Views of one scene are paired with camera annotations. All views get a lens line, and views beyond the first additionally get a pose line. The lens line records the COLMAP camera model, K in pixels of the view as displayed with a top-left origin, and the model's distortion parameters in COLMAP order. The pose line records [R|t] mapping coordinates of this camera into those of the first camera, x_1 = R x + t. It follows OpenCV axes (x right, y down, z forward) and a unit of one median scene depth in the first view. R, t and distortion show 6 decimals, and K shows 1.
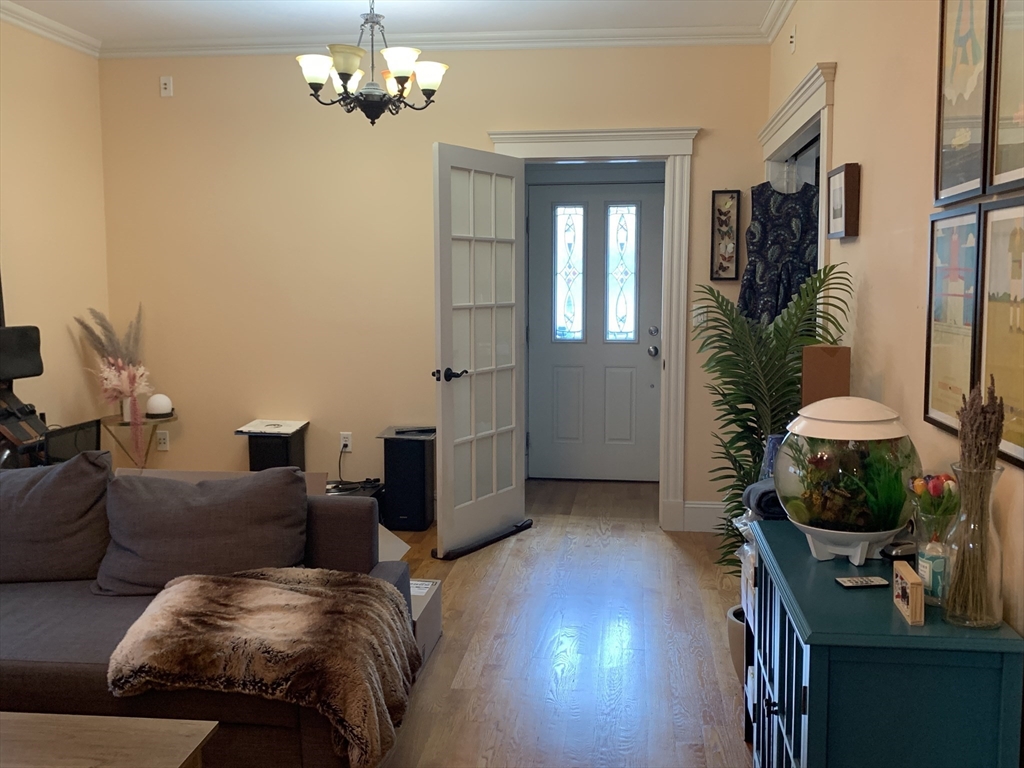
lens RADIAL K [[952.5, 0, 512.0], [0, 952.5, 384.0], [0, 0, 1]] dist [-0.018572, -0.011339]
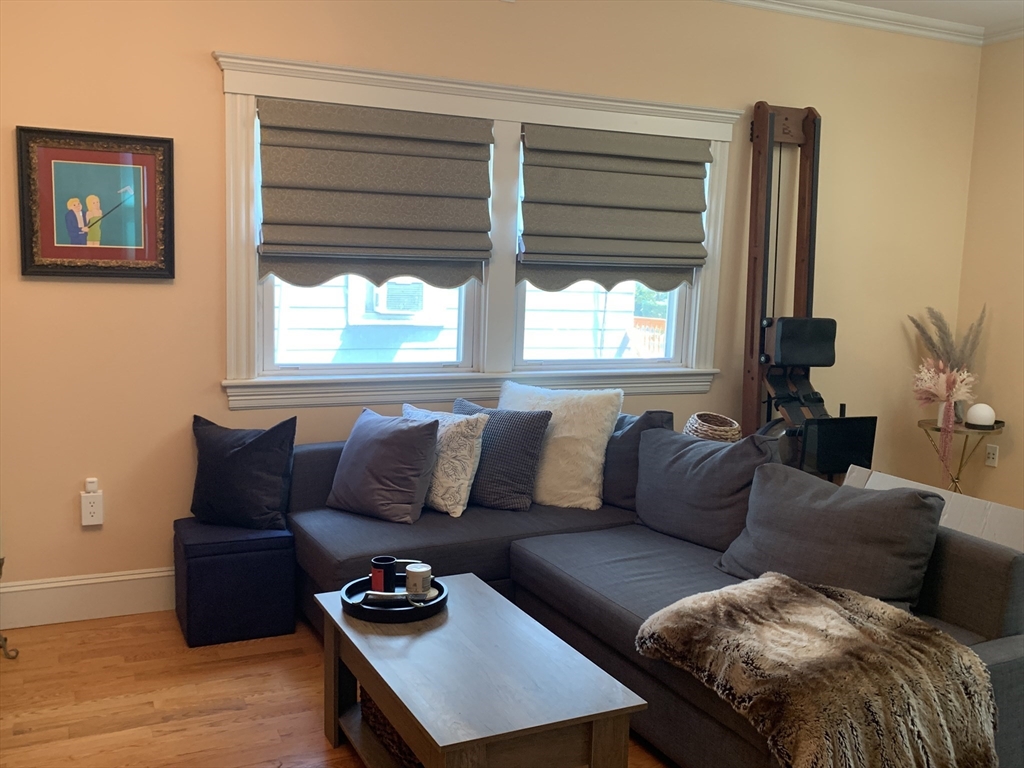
lens RADIAL K [[941.7, 0, 514.9], [0, 941.7, 389.6], [0, 0, 1]] dist [0.088336, -0.160416]
pose [[0.543199, 0.125162, -0.830222, 0.306634], [-0.124394, 0.989911, 0.067847, -0.019071], [0.830338, 0.066420, 0.553288, 0.221998]]
